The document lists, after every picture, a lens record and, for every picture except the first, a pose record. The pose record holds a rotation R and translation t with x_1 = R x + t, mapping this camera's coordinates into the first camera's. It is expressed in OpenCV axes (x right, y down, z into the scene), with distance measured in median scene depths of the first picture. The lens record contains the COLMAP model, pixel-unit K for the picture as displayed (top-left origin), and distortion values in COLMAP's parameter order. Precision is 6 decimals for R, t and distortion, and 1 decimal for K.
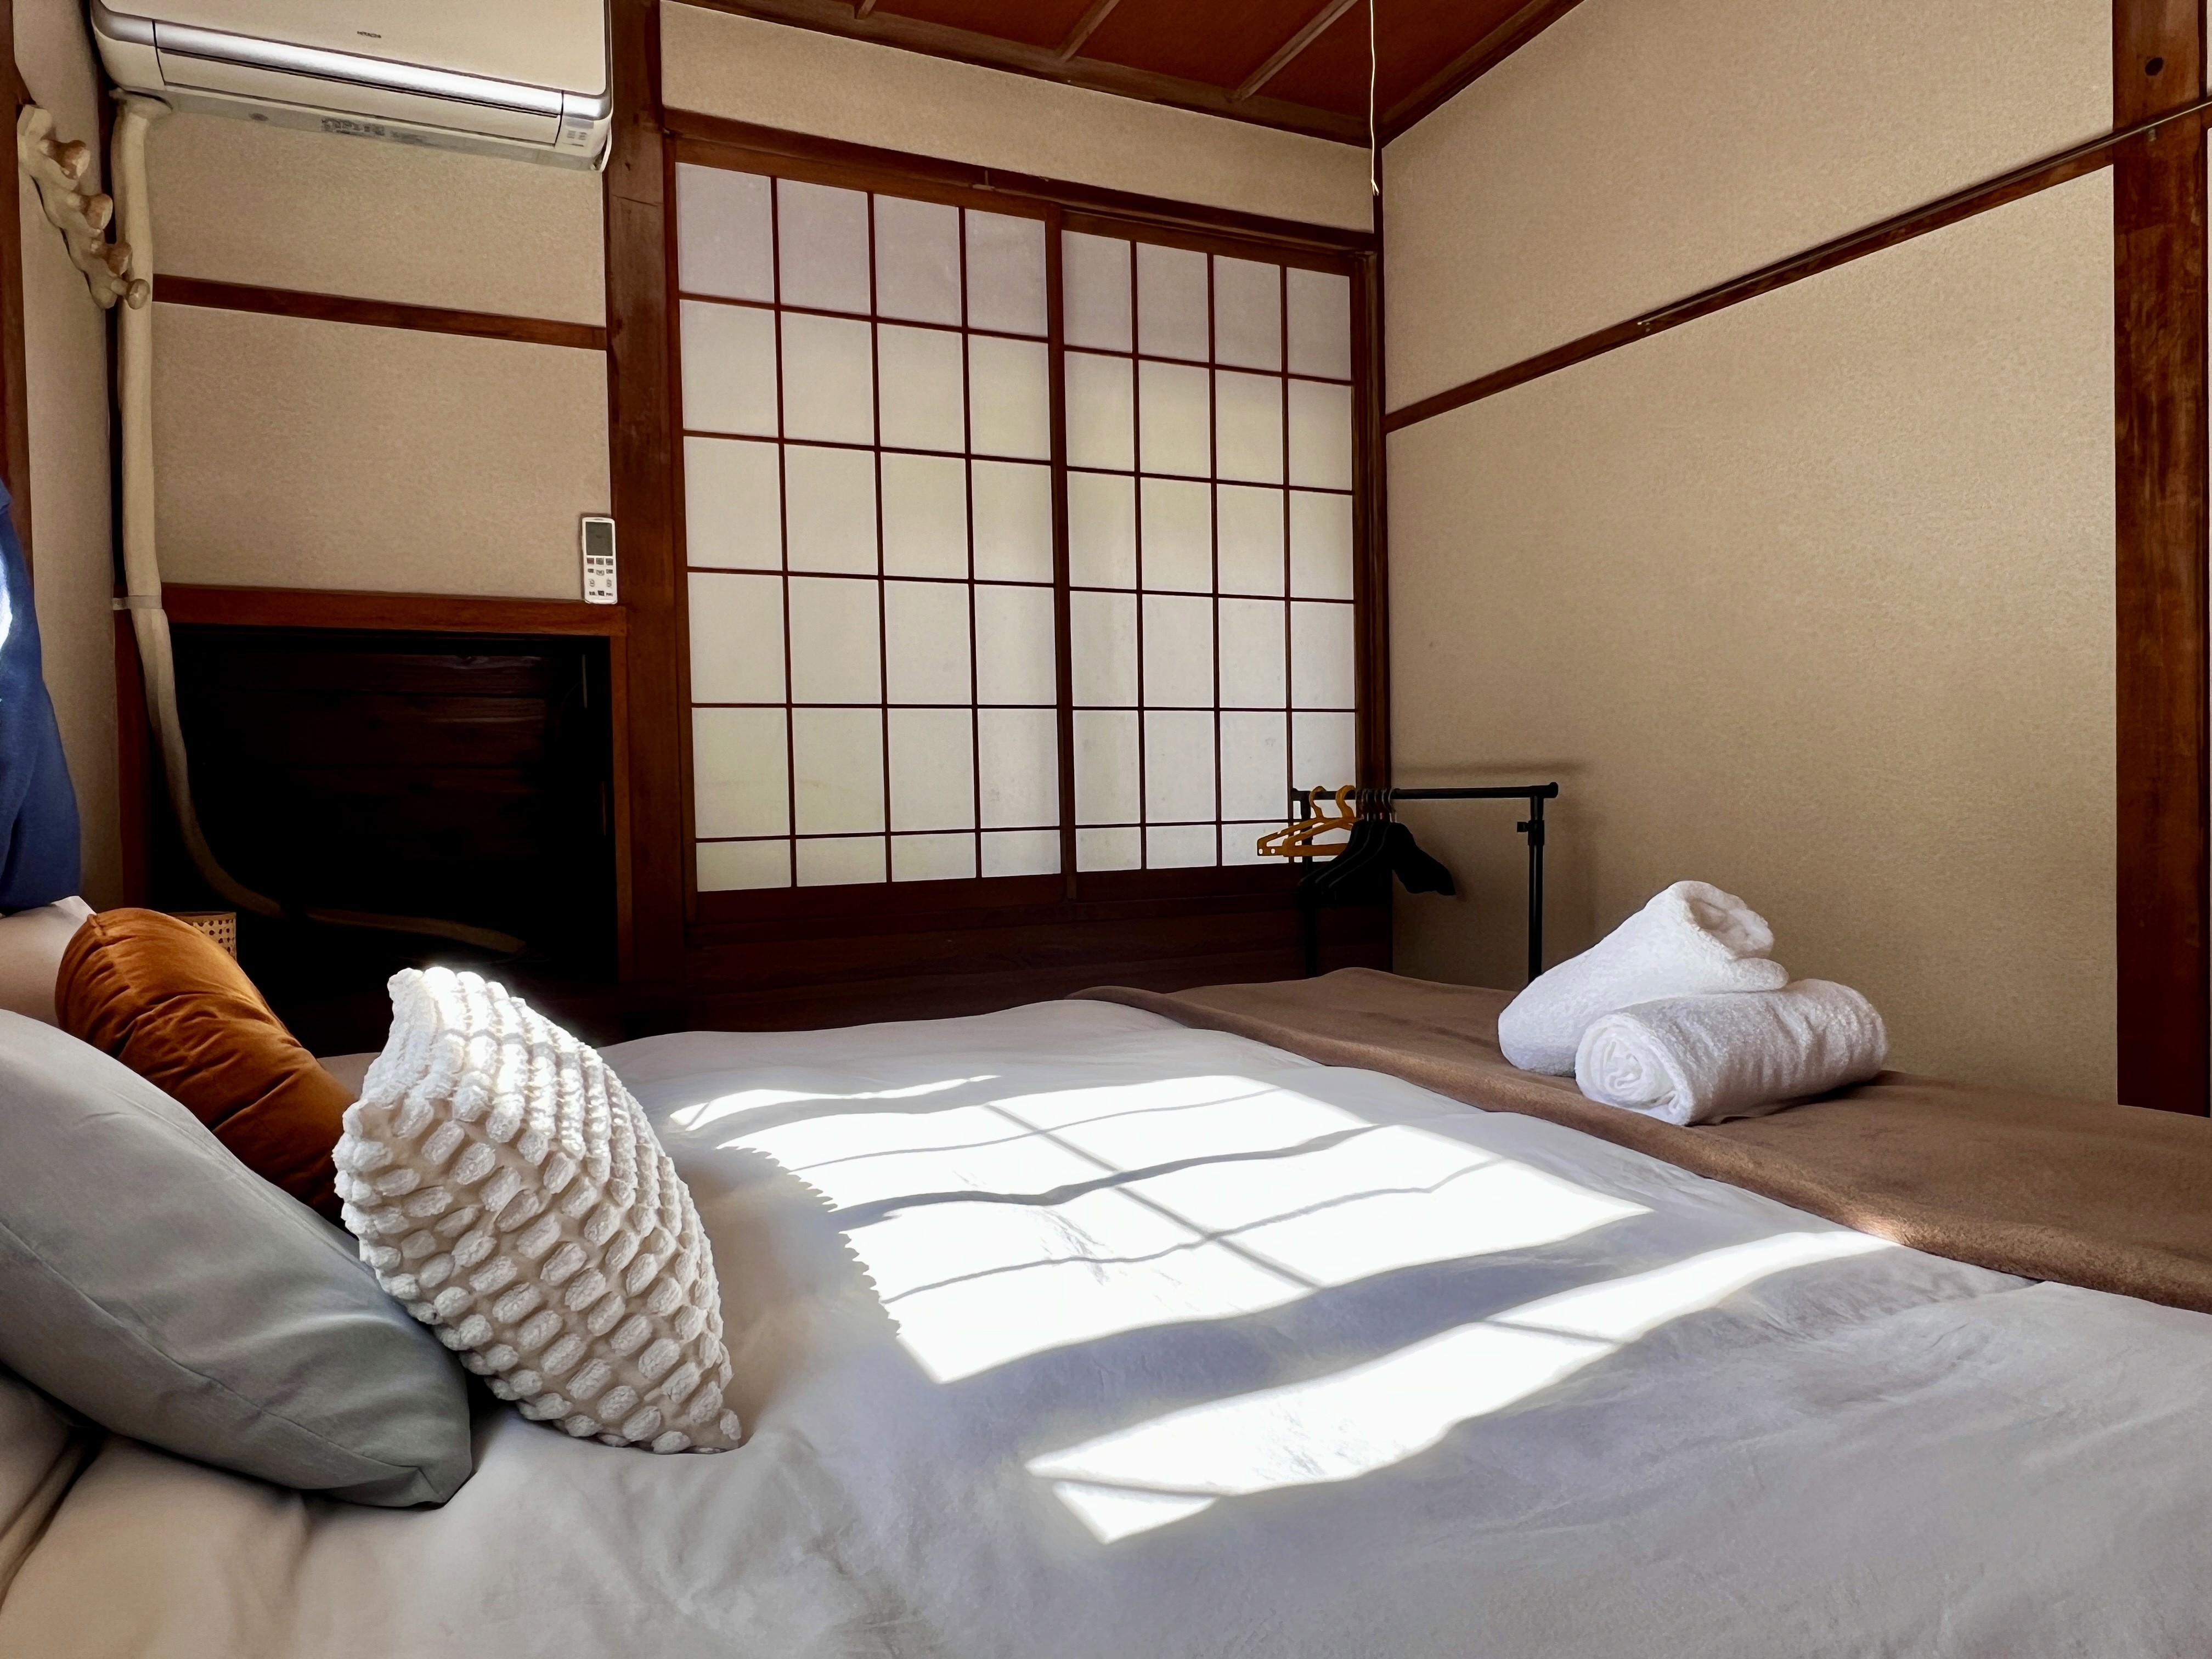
lens RADIAL K [[1484.1, 0, 1104.2], [0, 1484.1, 835.0], [0, 0, 1]] dist [-0.013129, 0.007403]
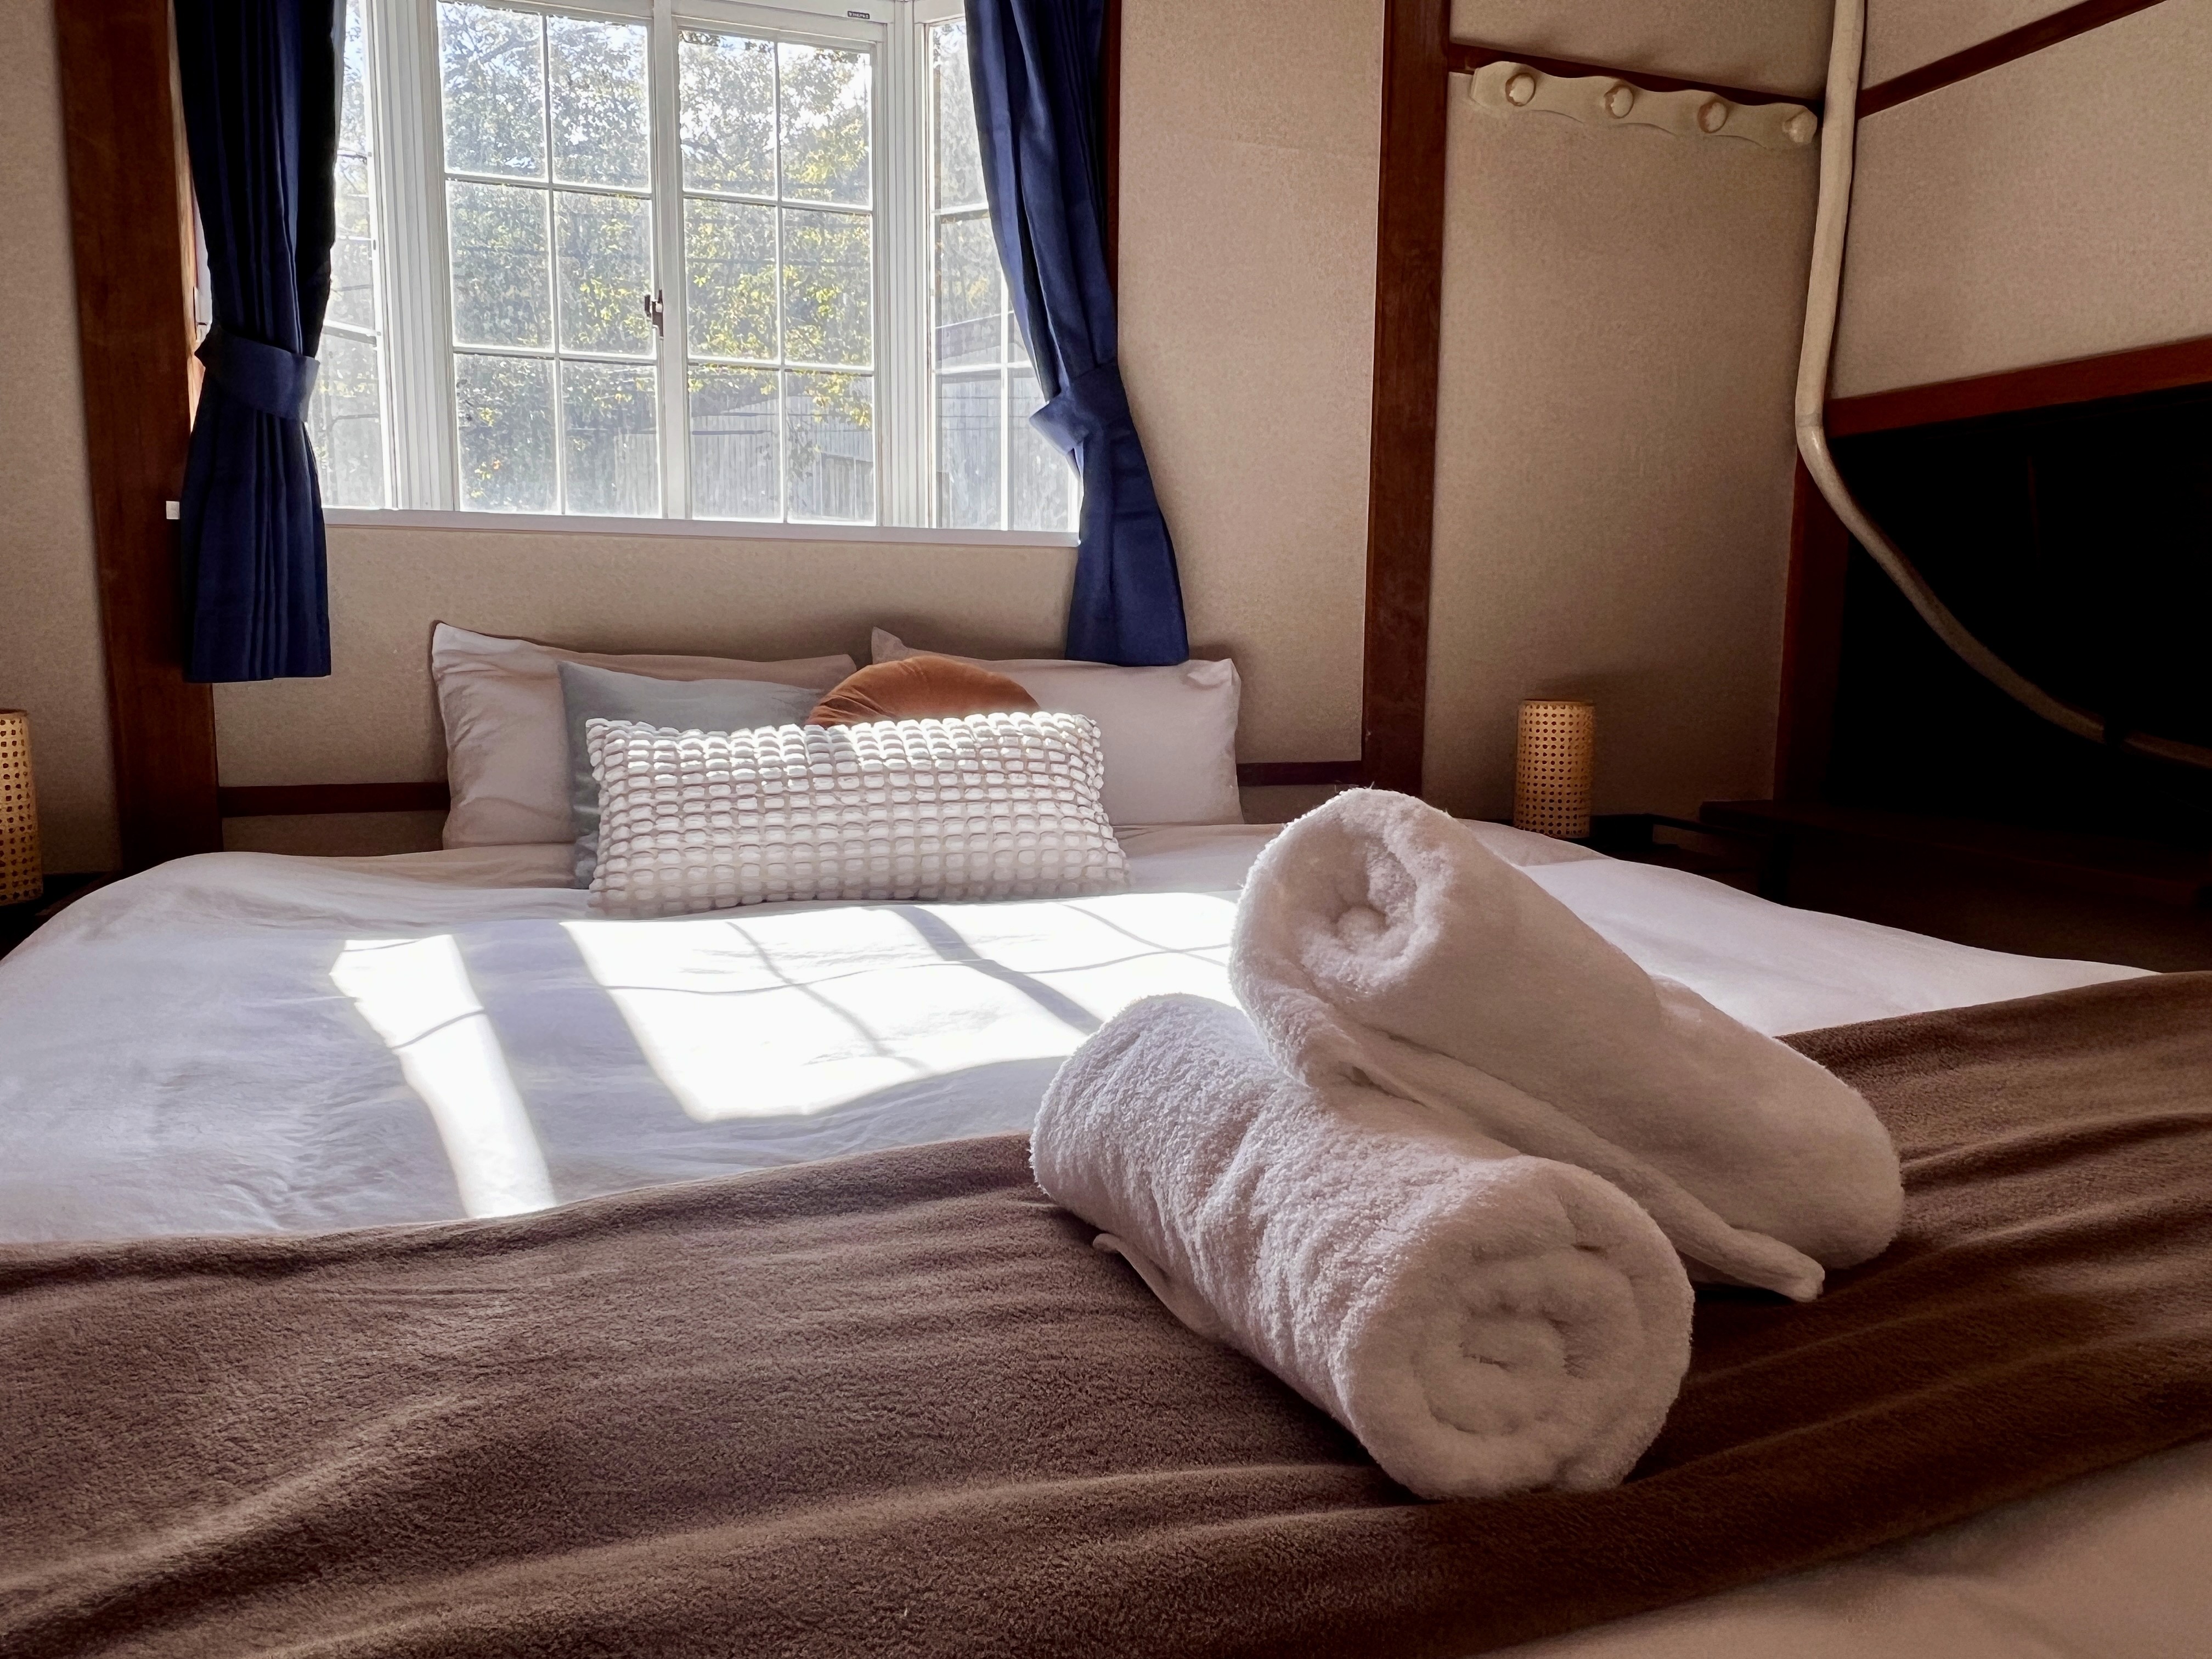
lens RADIAL K [[1484.1, 0, 1102.2], [0, 1484.1, 835.1], [0, 0, 1]] dist [-0.013129, 0.007403]
pose [[-0.133156, 0.148210, -0.979951, 0.453499], [-0.031080, 0.987645, 0.153597, -0.007978], [0.990608, 0.050909, -0.126905, 0.554753]]
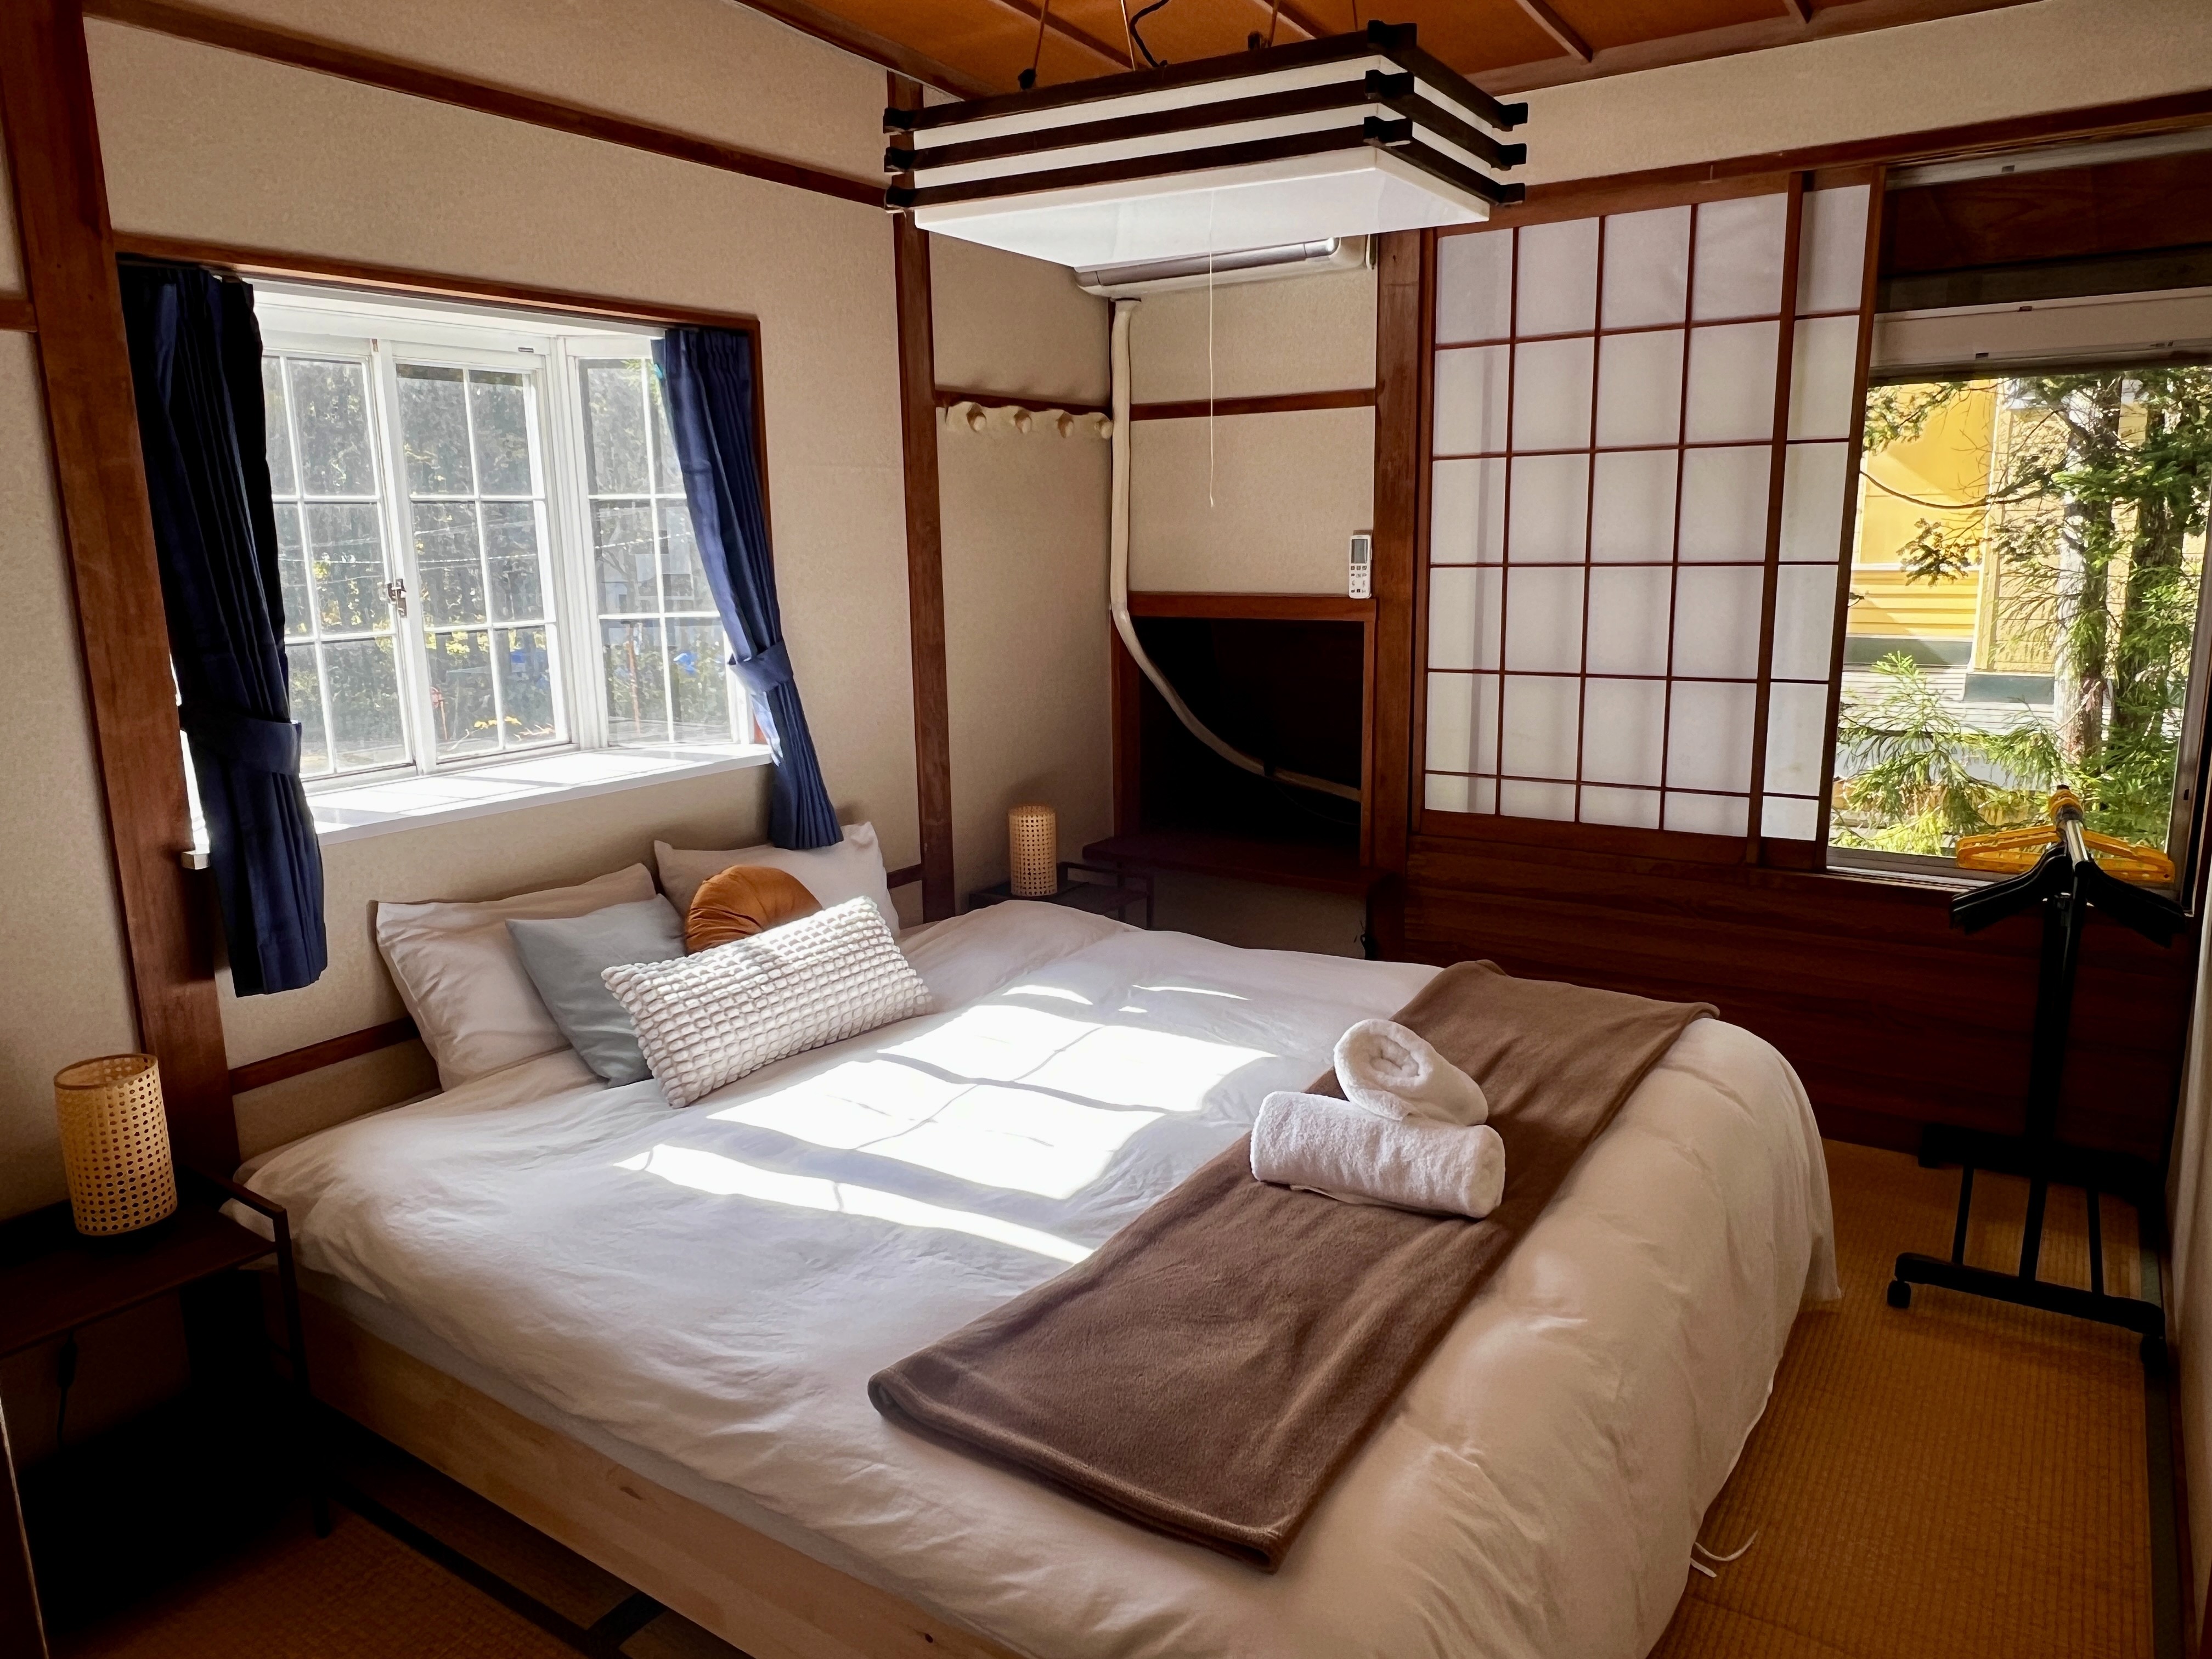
lens RADIAL K [[1484.1, 0, 1107.9], [0, 1484.1, 826.9], [0, 0, 1]] dist [-0.013129, 0.007403]
pose [[0.495090, 0.183246, -0.849298, 0.756982], [-0.015613, 0.979224, 0.202178, -0.221418], [0.868701, -0.086836, 0.487665, 0.099426]]
